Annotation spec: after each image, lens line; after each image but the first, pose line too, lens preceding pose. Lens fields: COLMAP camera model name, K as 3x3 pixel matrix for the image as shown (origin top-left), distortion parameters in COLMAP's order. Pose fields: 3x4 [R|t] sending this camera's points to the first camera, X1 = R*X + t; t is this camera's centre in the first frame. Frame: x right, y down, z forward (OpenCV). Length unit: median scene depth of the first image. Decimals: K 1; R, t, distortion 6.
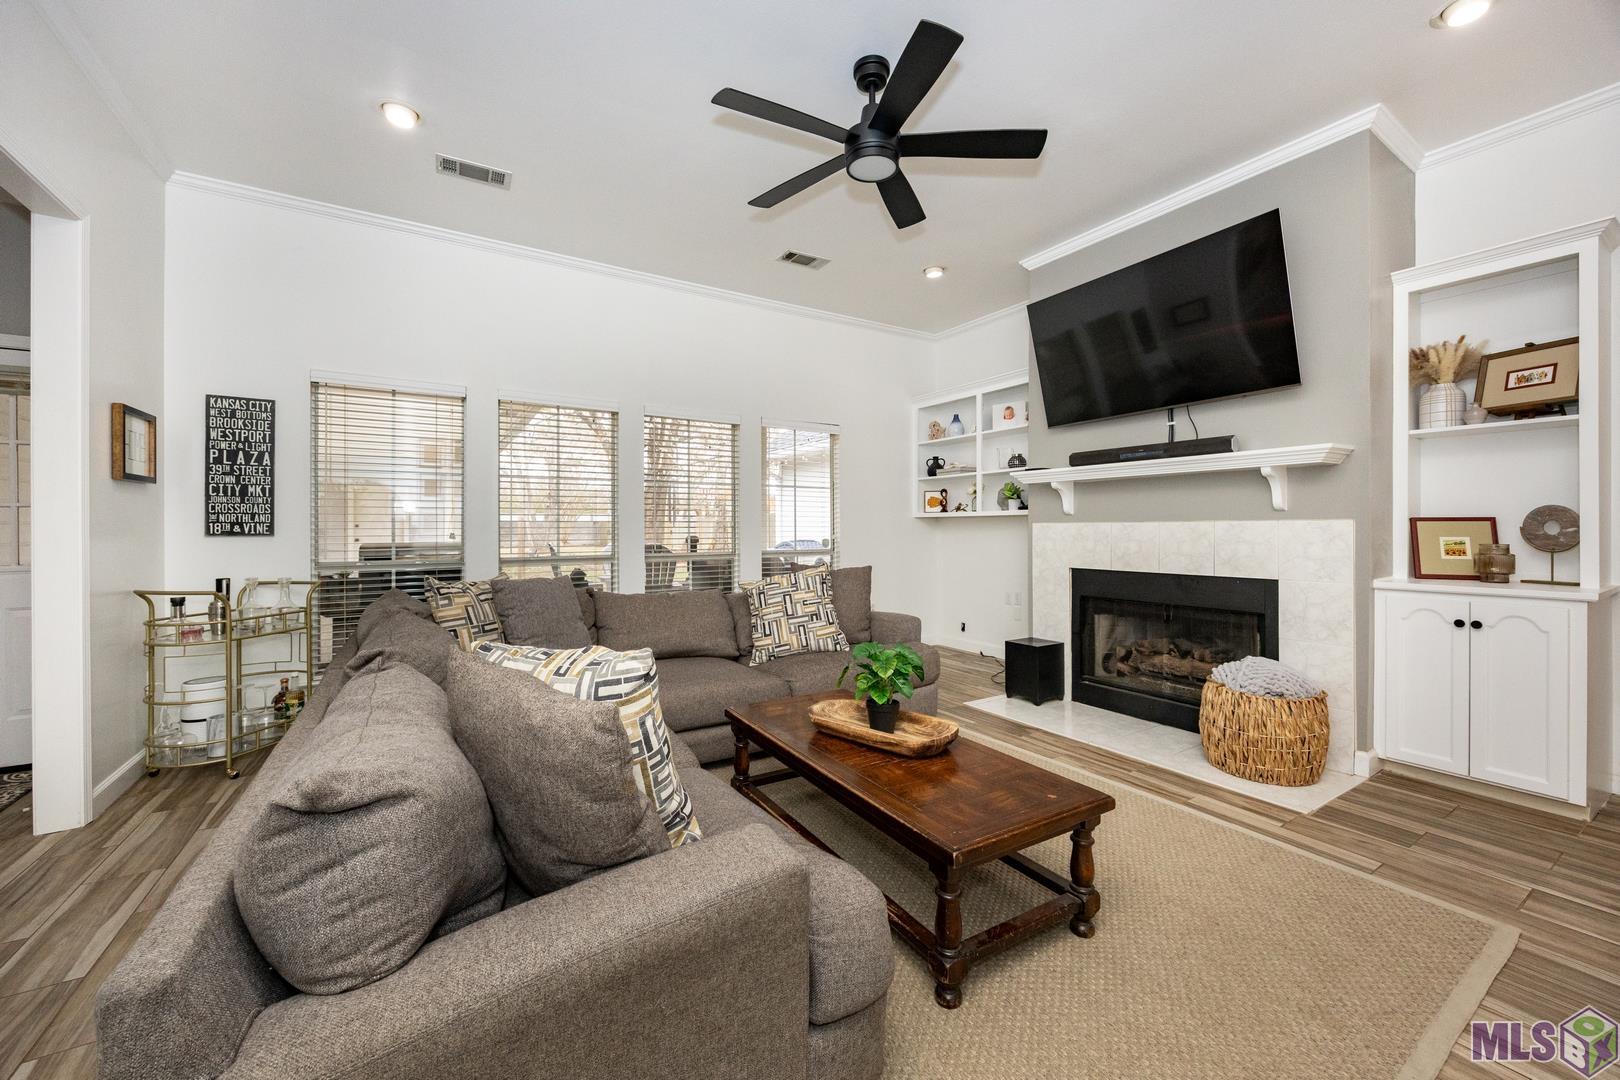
lens RADIAL K [[649.5, 0, 811.8], [0, 649.5, 513.3], [0, 0, 1]] dist [-0.001308, 0.000022]
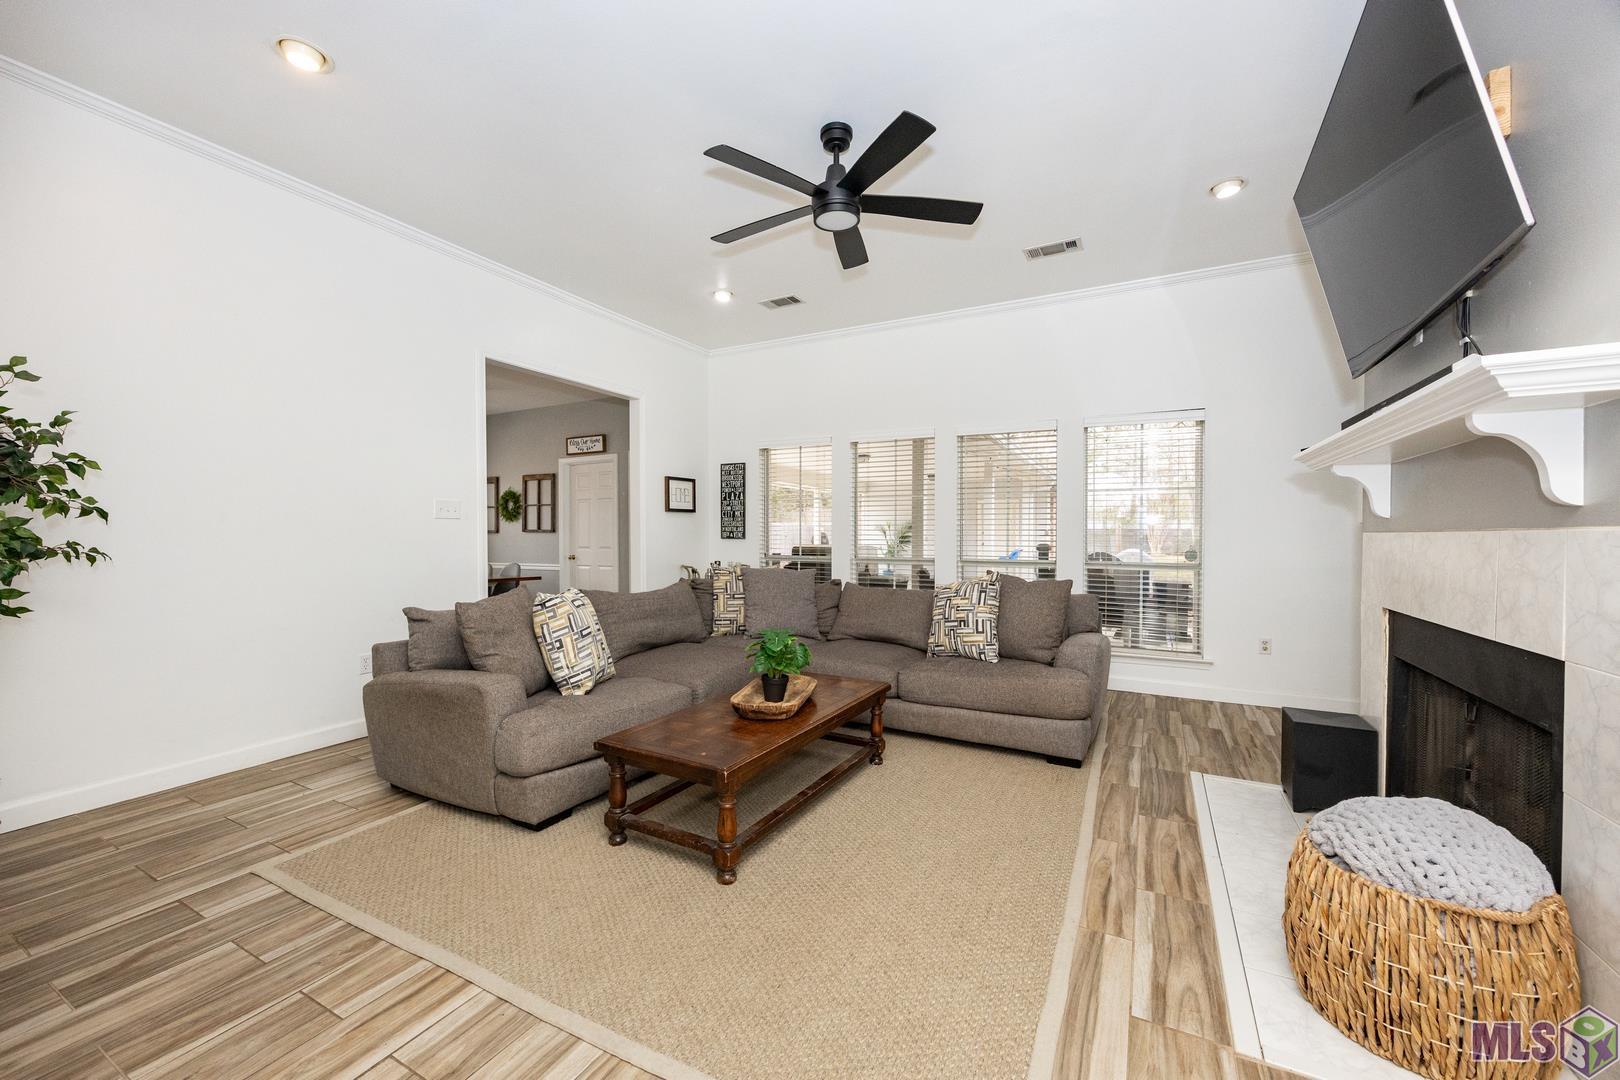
lens RADIAL K [[644.2, 0, 804.6], [0, 644.2, 532.4], [0, 0, 1]] dist [0.001132, -0.000002]
pose [[0.467830, 0.001894, -0.883816, 0.843939], [0.017218, 0.999788, 0.011256, -0.000222], [0.883651, -0.020483, 0.467699, 0.324980]]
